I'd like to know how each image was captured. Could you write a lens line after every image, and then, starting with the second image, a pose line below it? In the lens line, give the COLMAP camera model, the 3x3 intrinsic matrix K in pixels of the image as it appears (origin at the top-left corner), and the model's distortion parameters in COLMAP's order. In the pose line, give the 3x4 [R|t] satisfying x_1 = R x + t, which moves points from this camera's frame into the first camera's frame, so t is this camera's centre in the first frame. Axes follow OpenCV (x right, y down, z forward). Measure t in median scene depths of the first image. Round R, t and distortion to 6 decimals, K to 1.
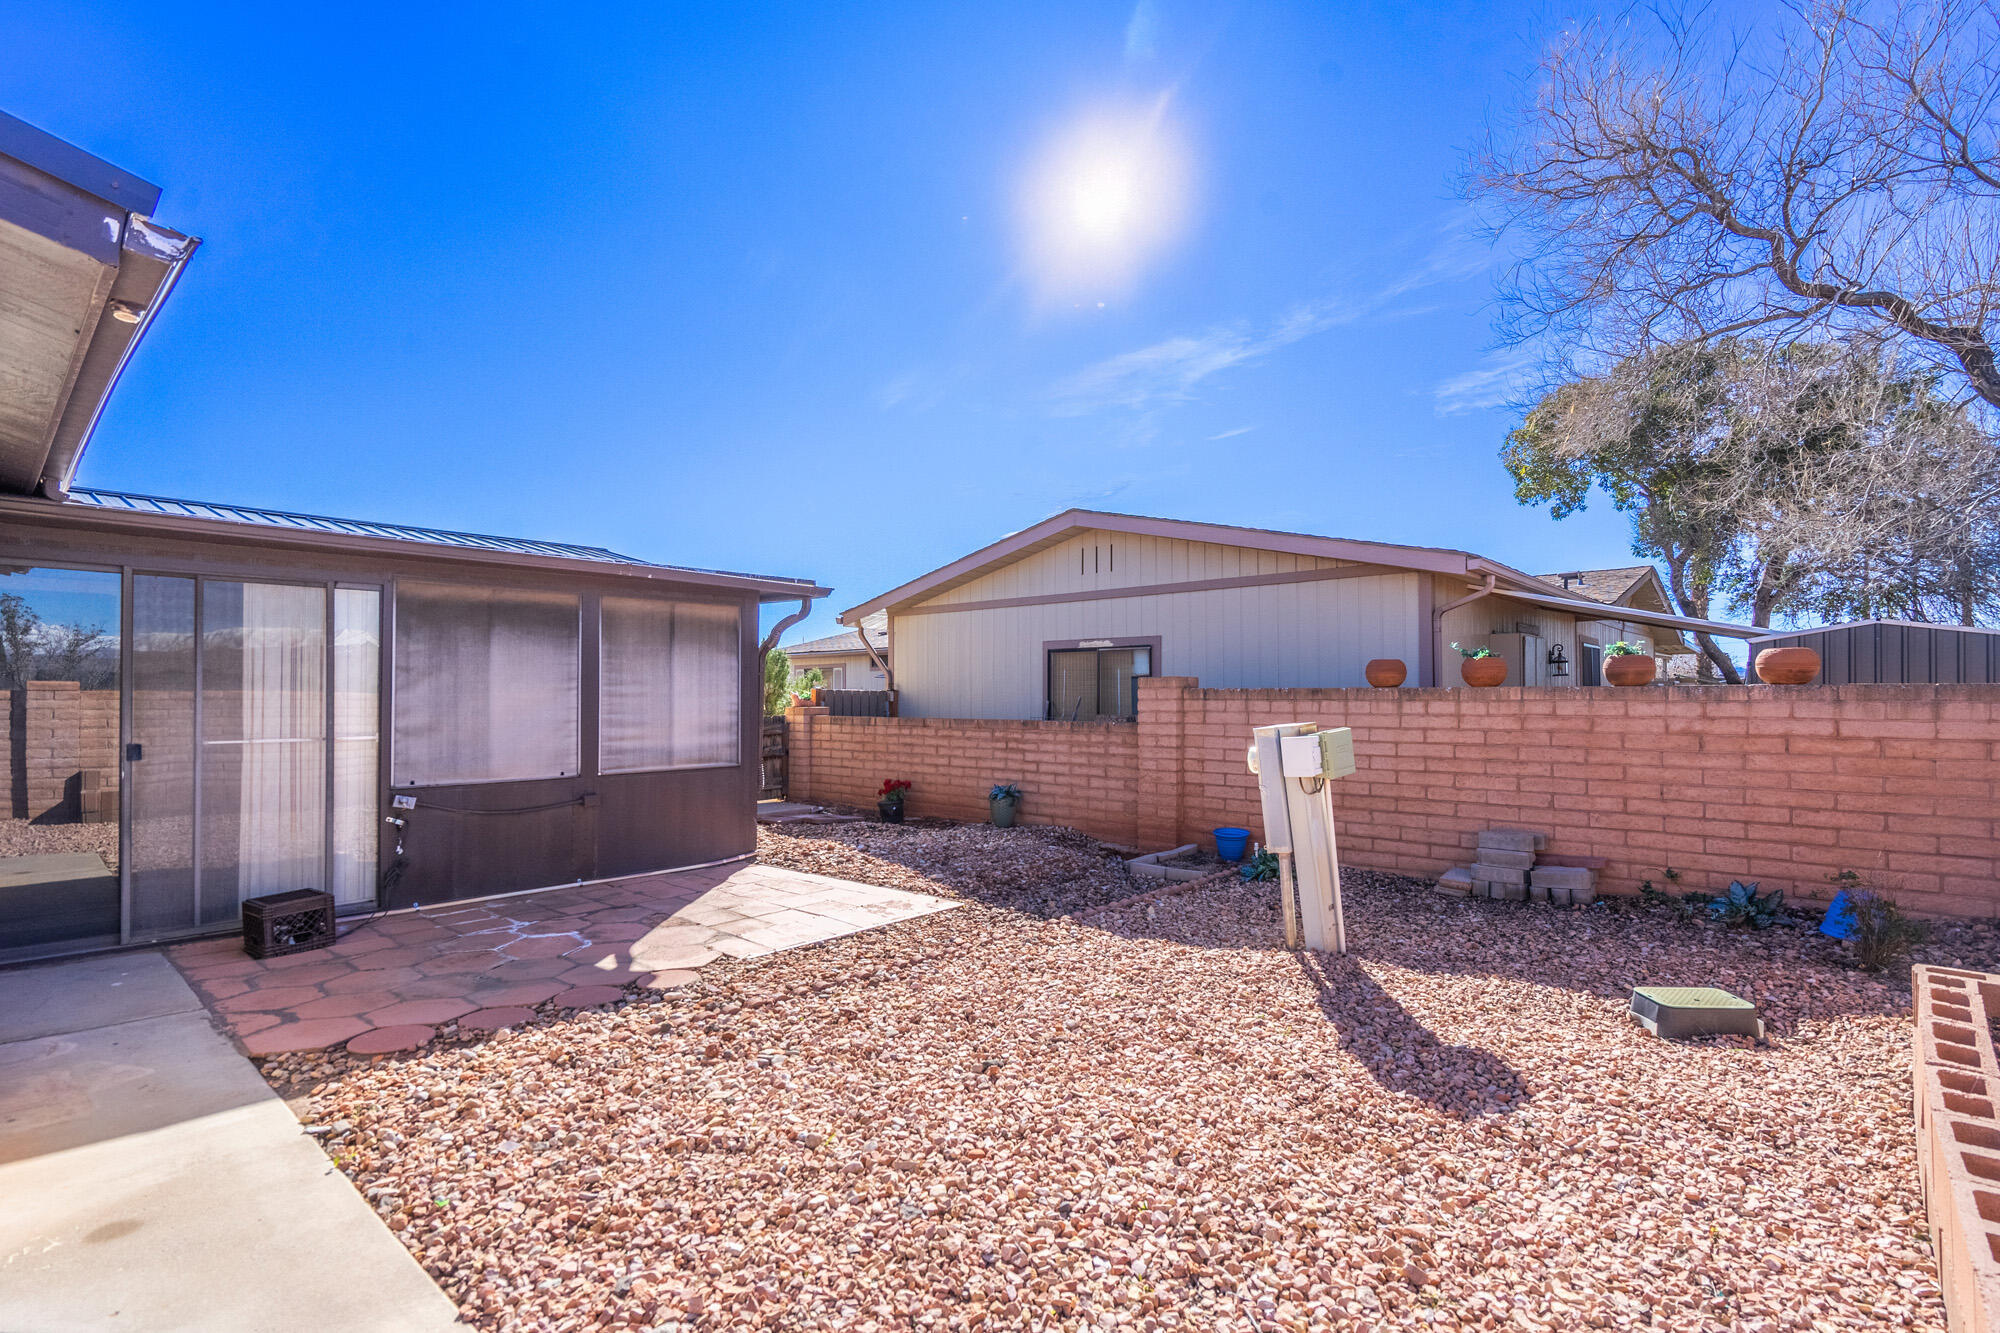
lens RADIAL K [[927.7, 0, 1008.2], [0, 927.7, 676.5], [0, 0, 1]] dist [0.000858, 0.000787]
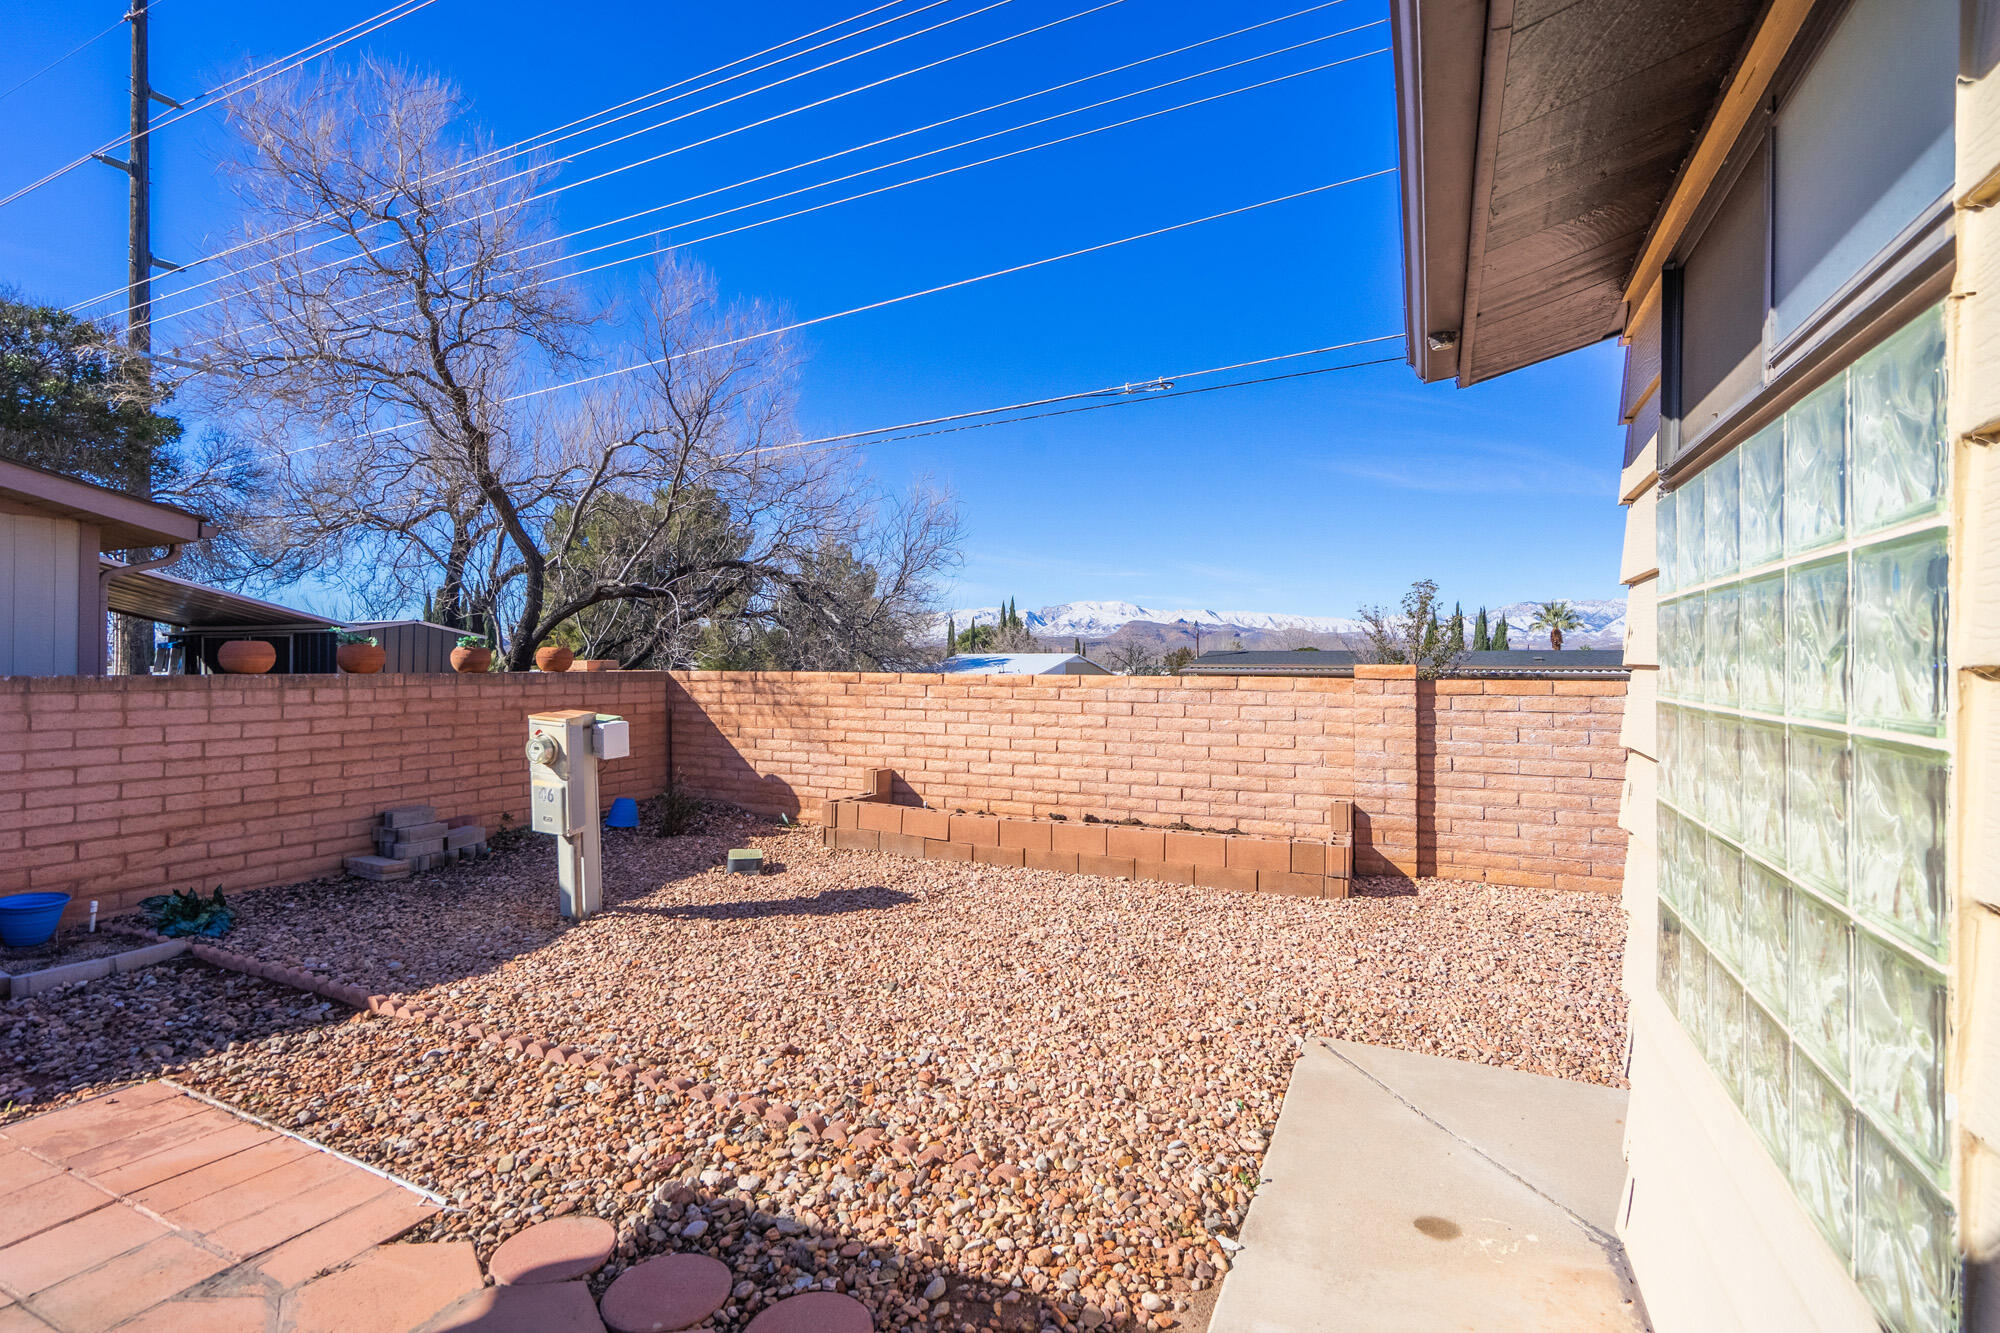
lens RADIAL K [[927.7, 0, 996.1], [0, 927.7, 675.5], [0, 0, 1]] dist [0.000858, 0.000787]
pose [[-0.292986, -0.008865, 0.956076, -0.670013], [-0.022390, 0.999746, 0.002409, -0.004513], [-0.955854, -0.020701, -0.293110, 0.655190]]
